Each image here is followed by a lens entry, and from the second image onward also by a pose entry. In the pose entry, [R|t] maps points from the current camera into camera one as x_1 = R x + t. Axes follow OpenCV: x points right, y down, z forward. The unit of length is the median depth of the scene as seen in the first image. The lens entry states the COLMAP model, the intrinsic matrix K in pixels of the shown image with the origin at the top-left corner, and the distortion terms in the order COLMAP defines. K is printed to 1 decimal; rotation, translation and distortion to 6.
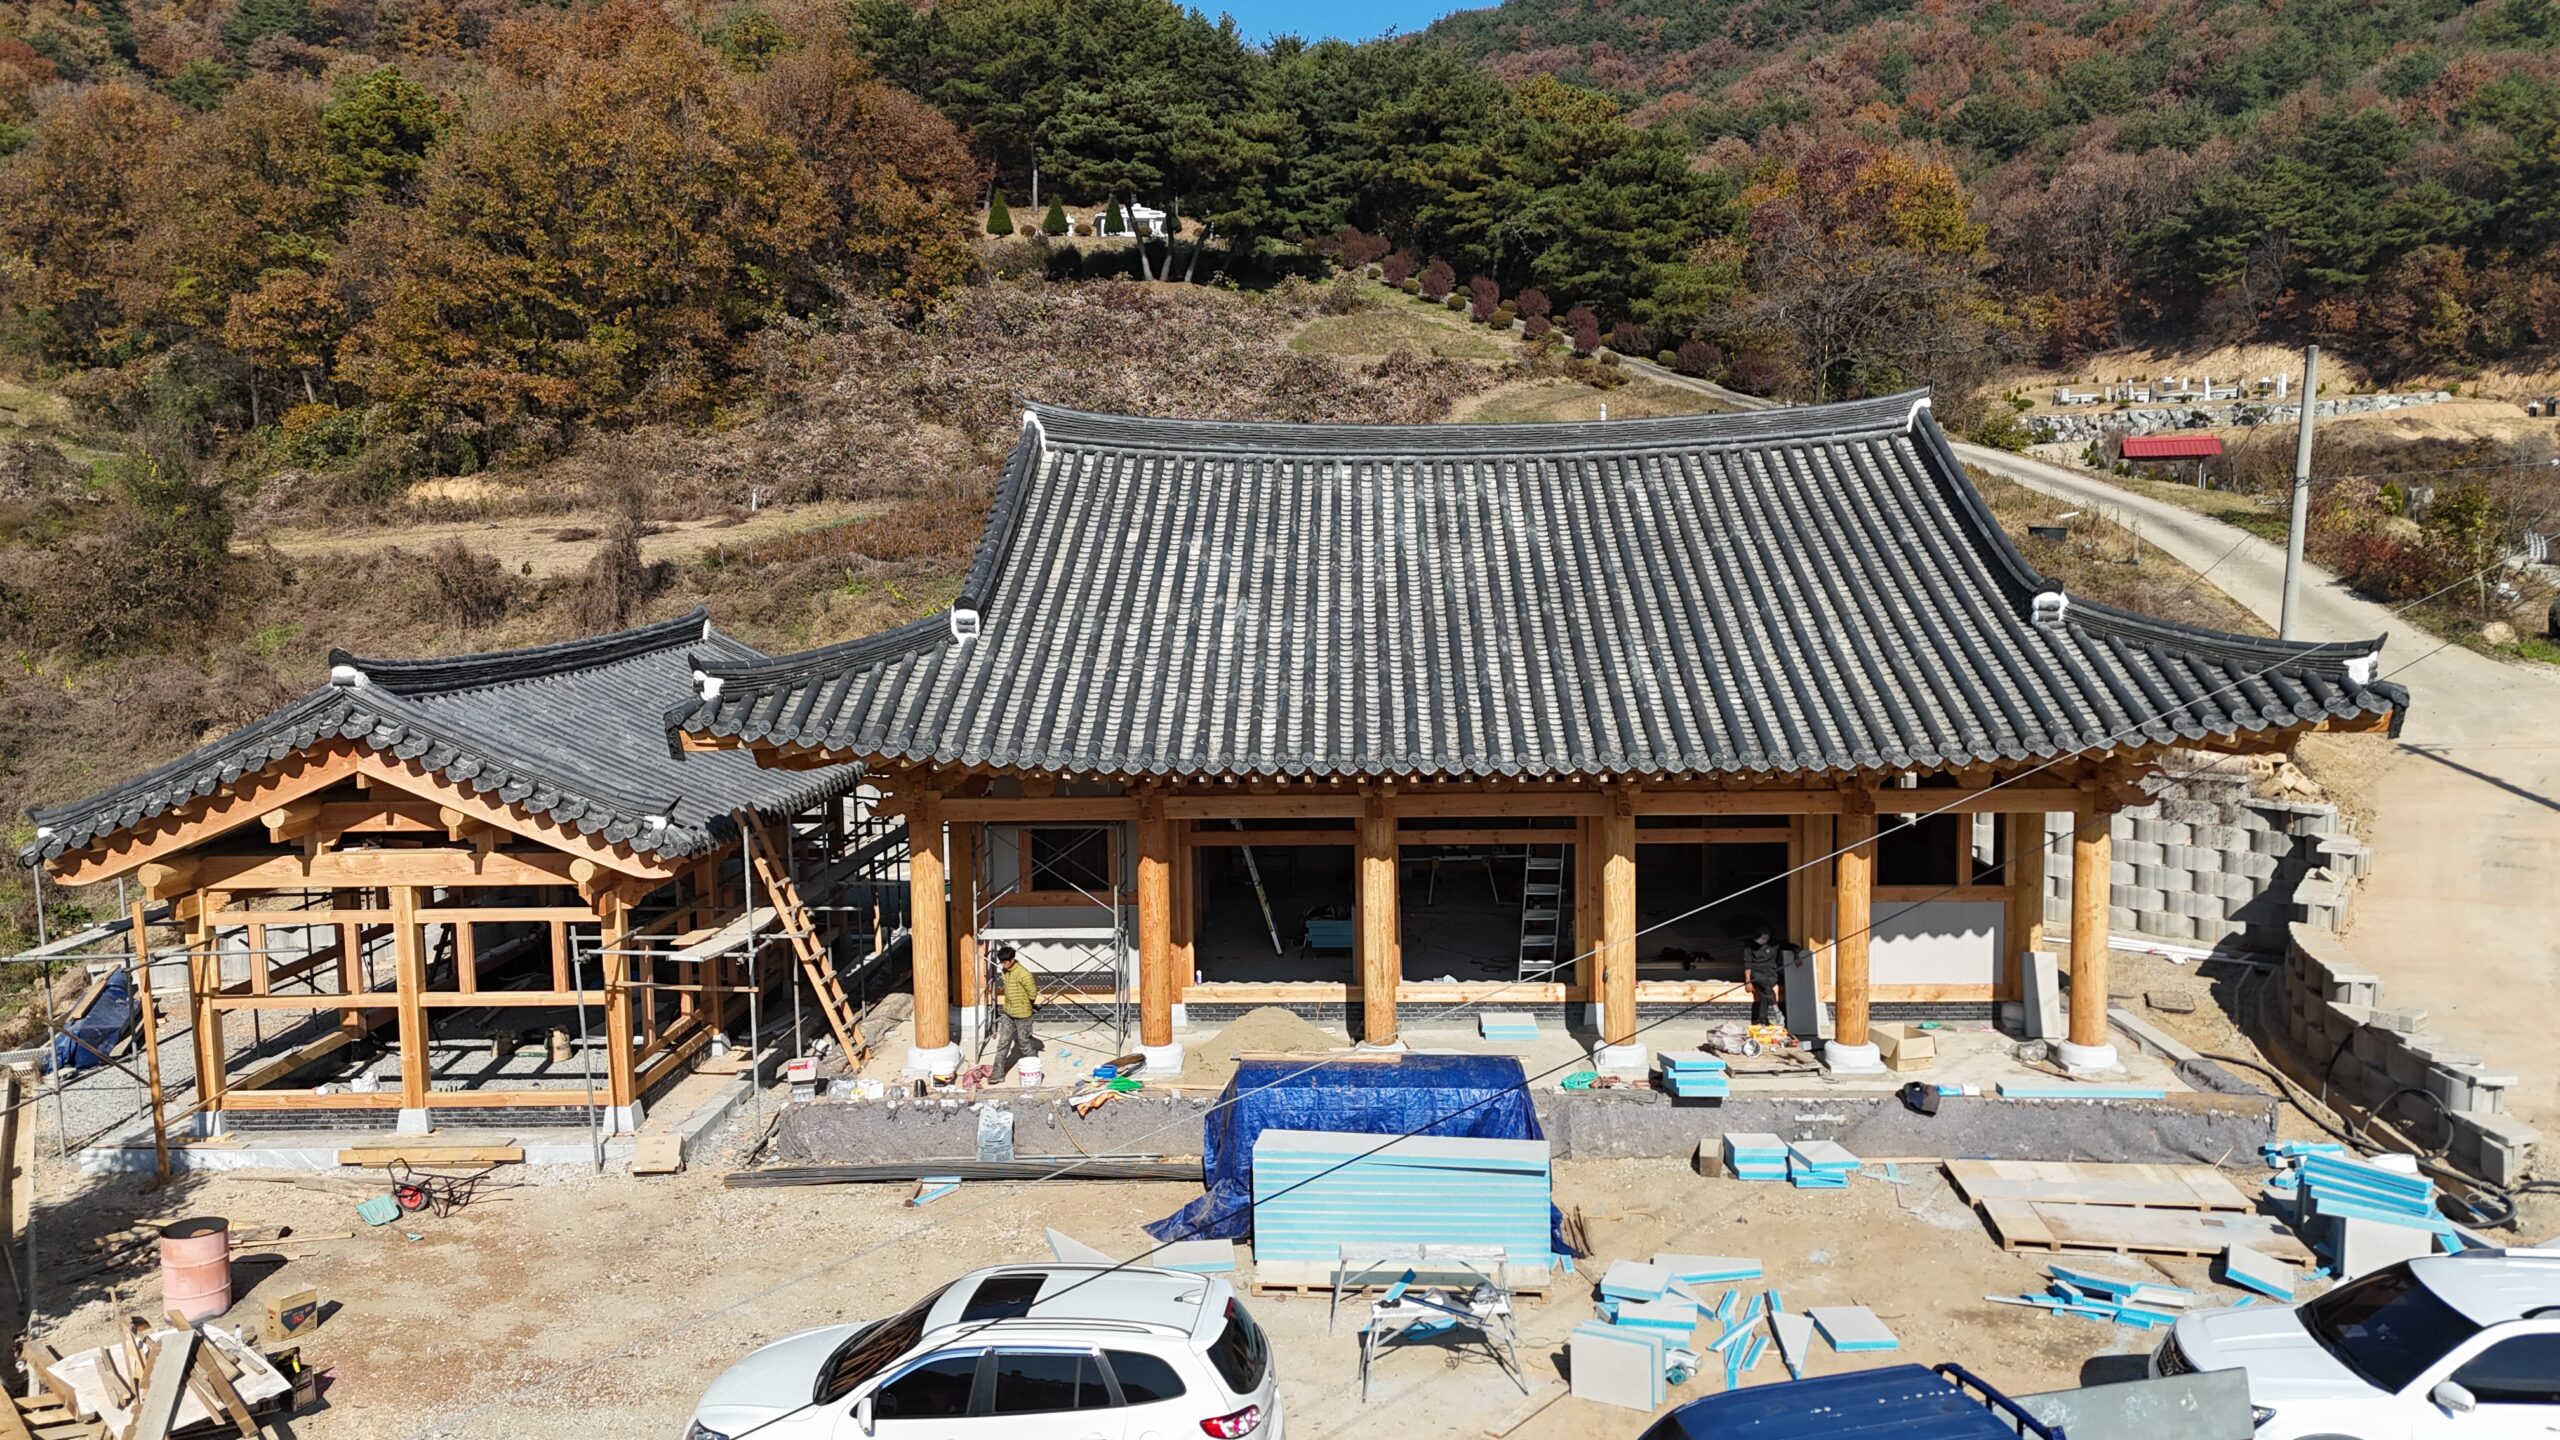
lens RADIAL K [[1835.6, 0, 1288.7], [0, 1835.6, 735.8], [0, 0, 1]] dist [0.057775, -0.057354]
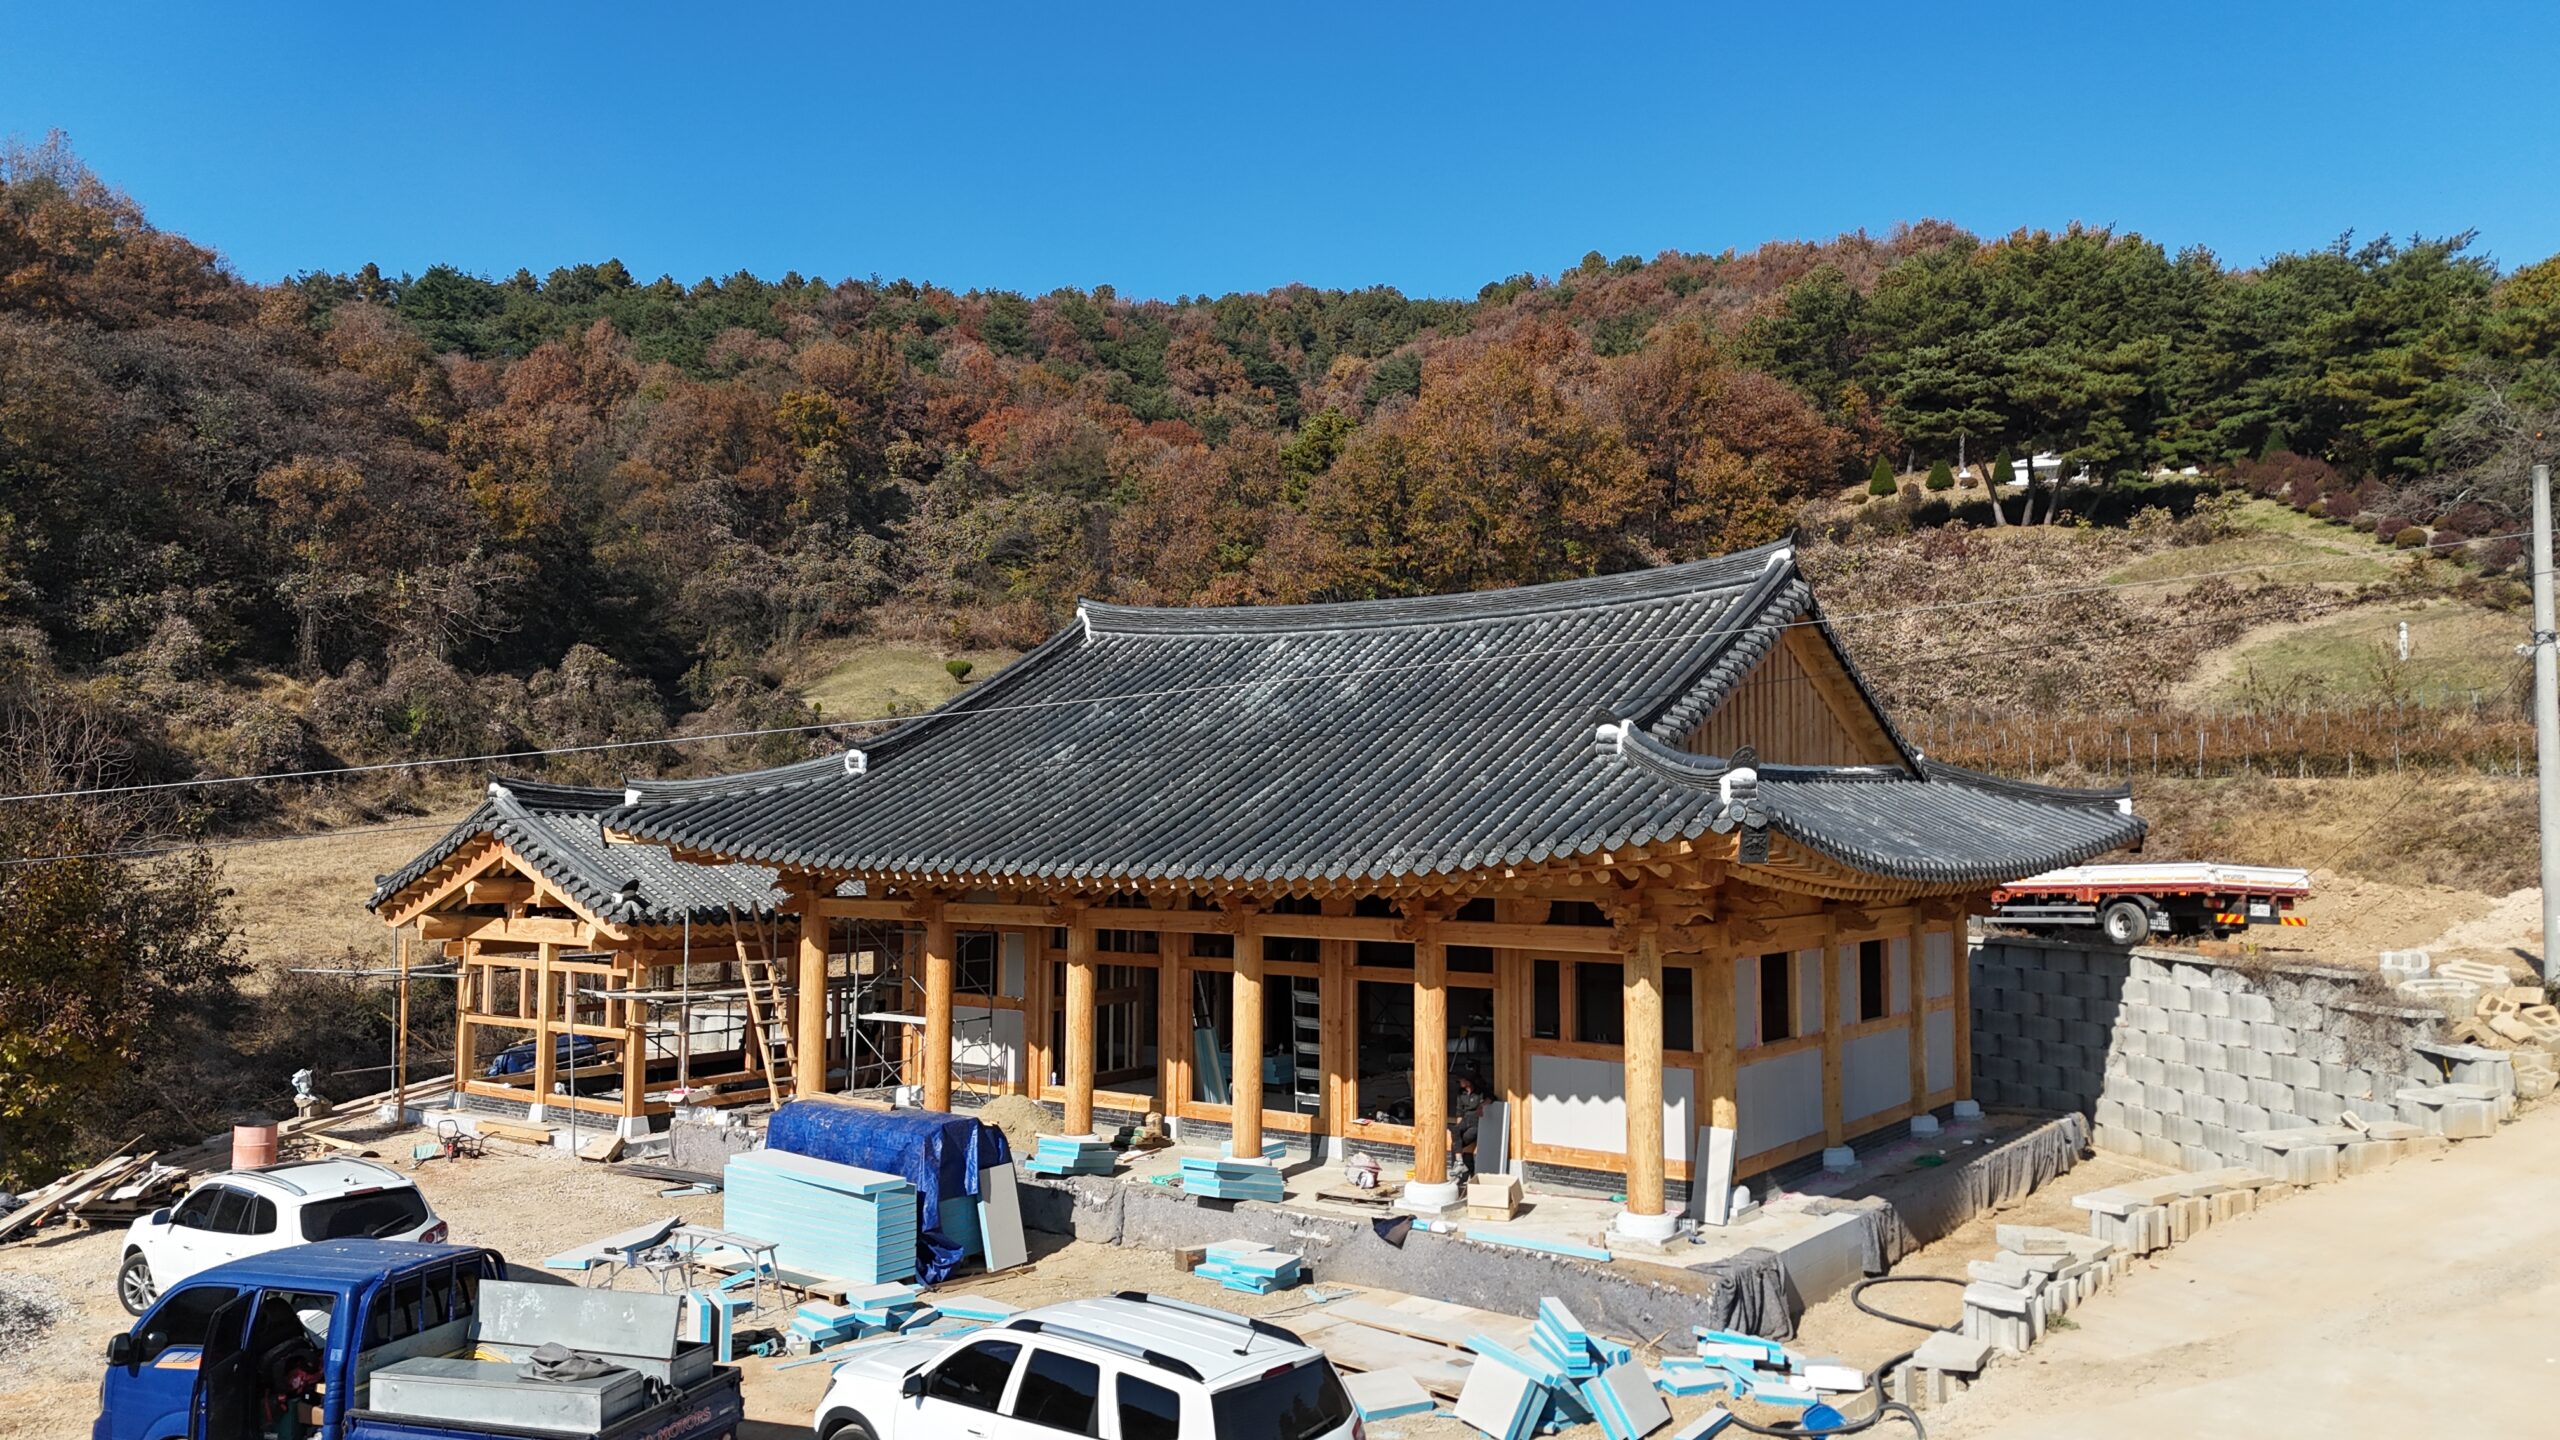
lens RADIAL K [[1835.6, 0, 1288.7], [0, 1835.6, 735.8], [0, 0, 1]] dist [0.057775, -0.057354]
pose [[0.829067, -0.011042, -0.559040, 0.159320], [-0.074381, 0.988742, -0.129837, 0.013130], [0.554180, 0.149225, 0.818912, 0.024975]]
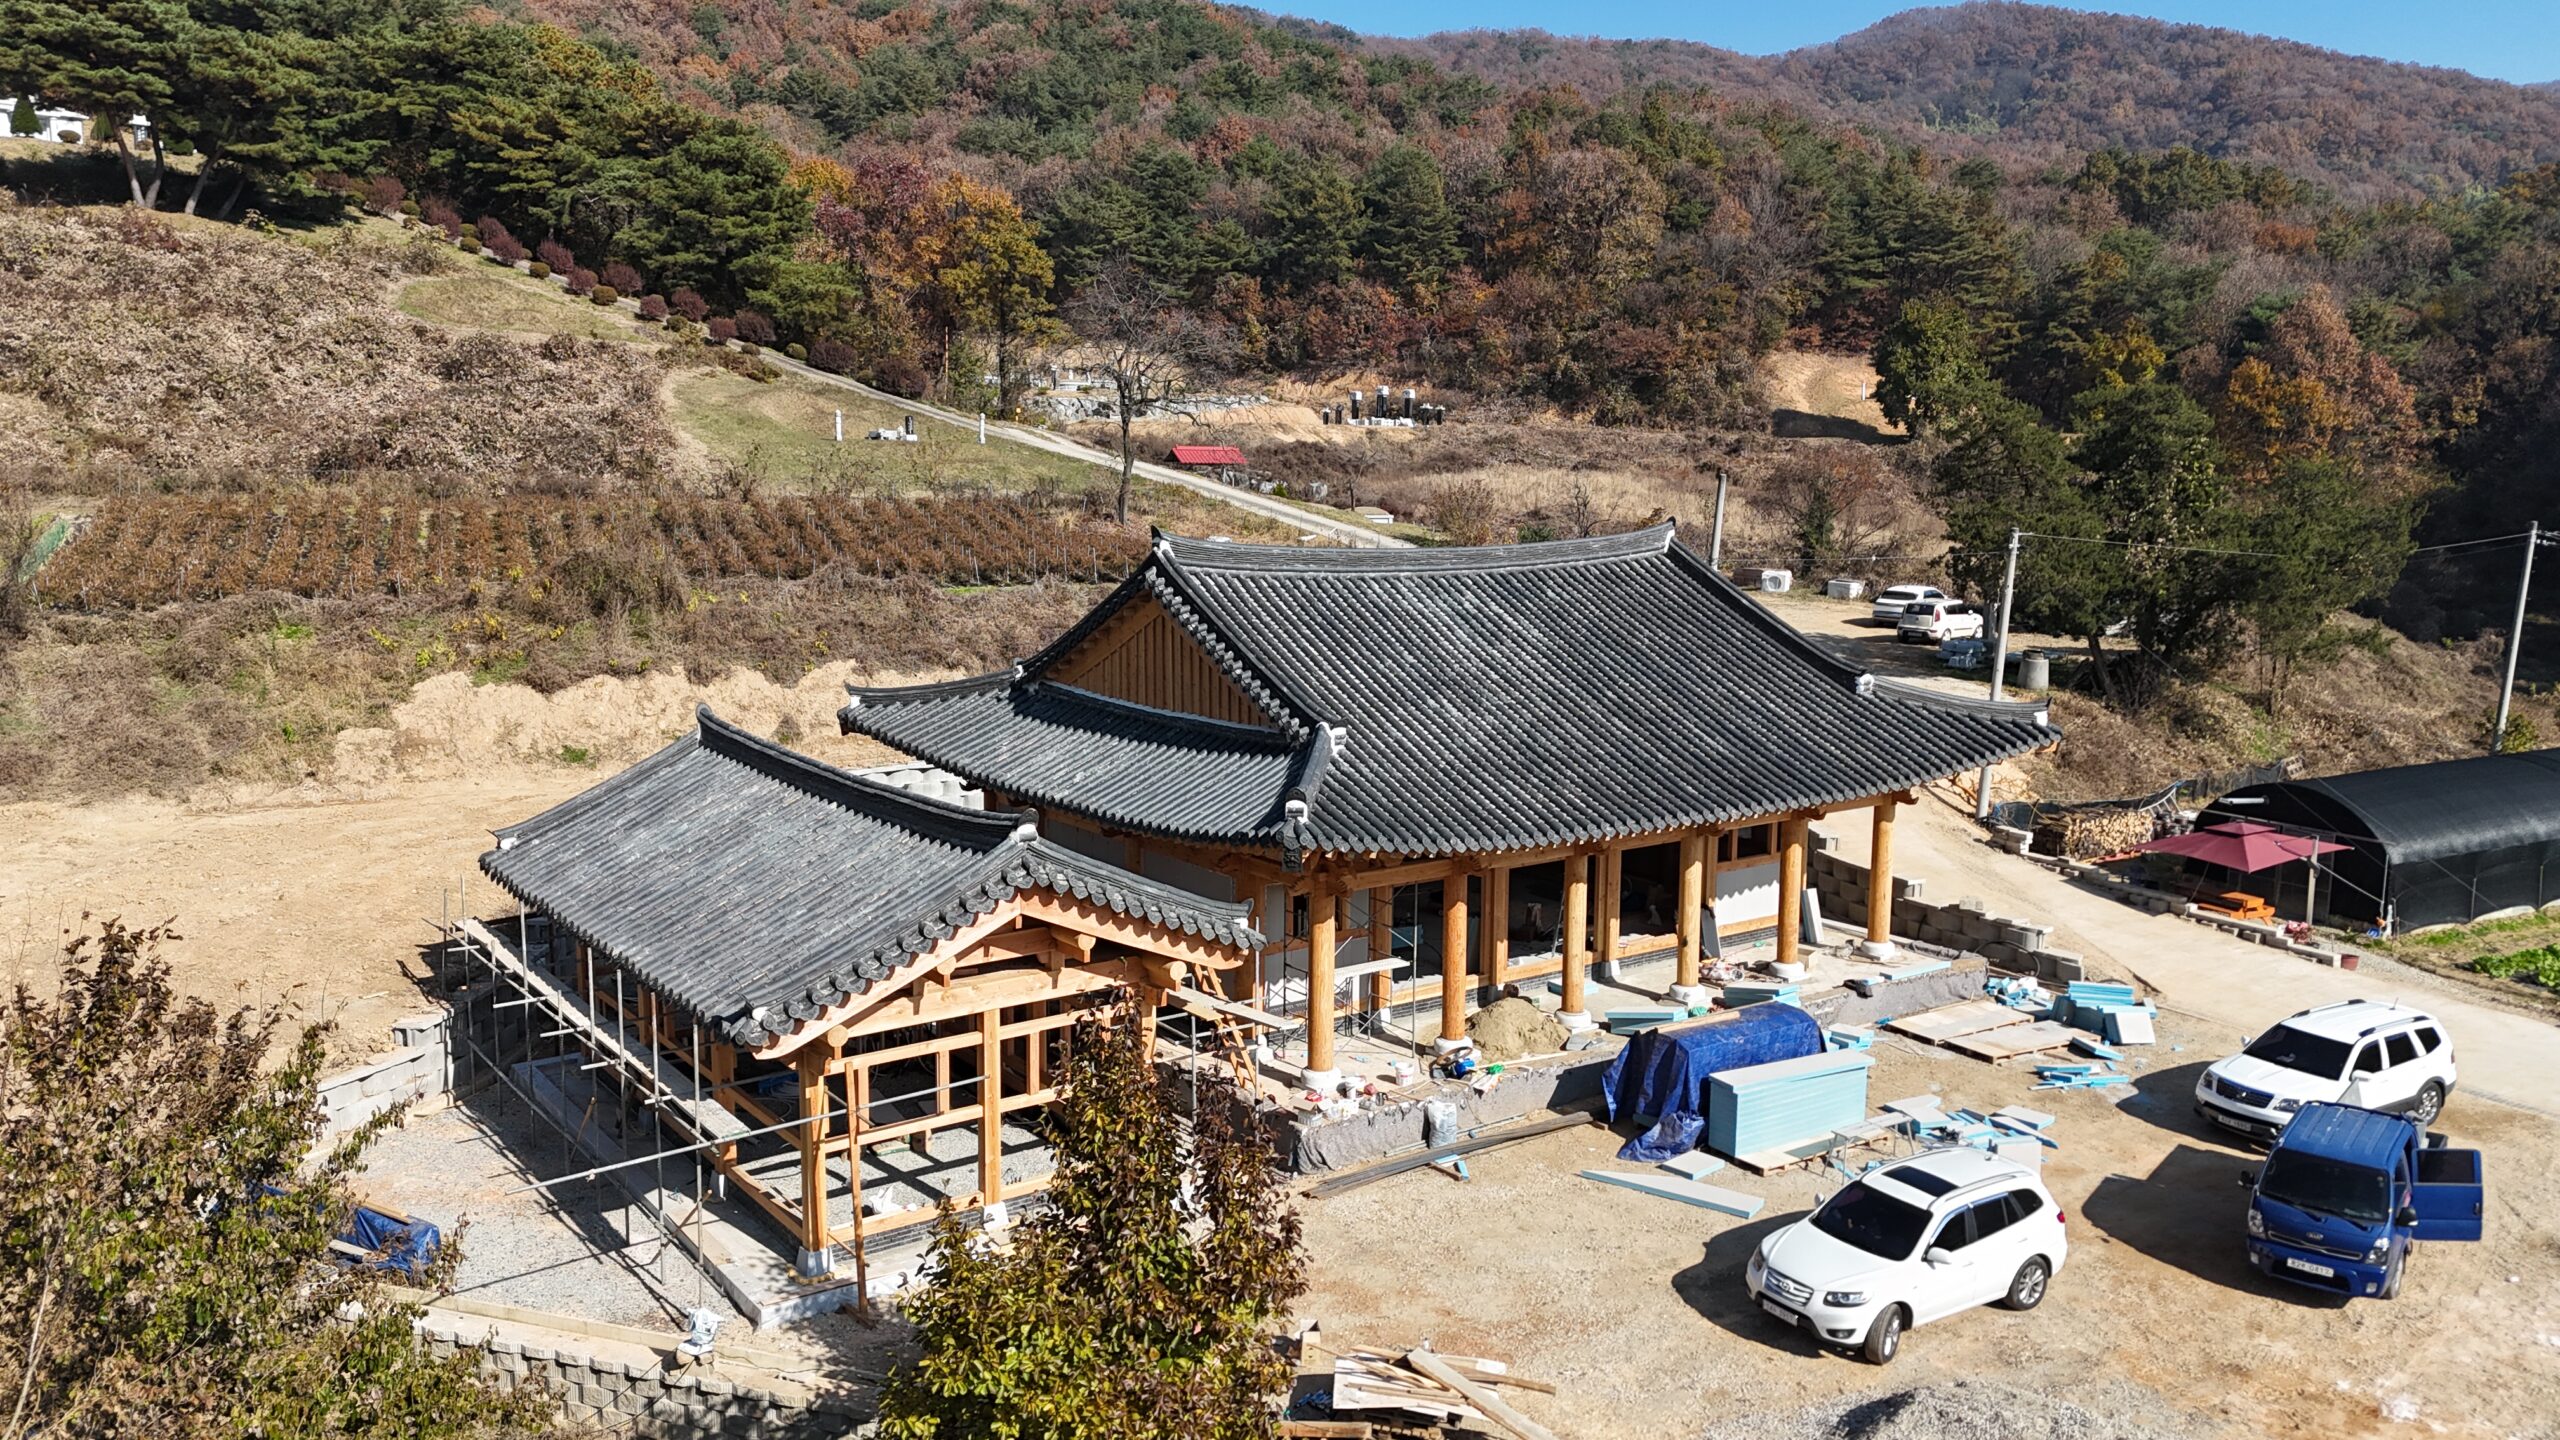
lens RADIAL K [[1834.2, 0, 1330.6], [0, 1834.2, 724.2], [0, 0, 1]] dist [0.031506, -0.052010]
pose [[0.778149, -0.064802, 0.624728, -0.200378], [0.045963, 0.997872, 0.046257, -0.026677], [-0.626396, -0.007281, 0.779471, 0.000982]]
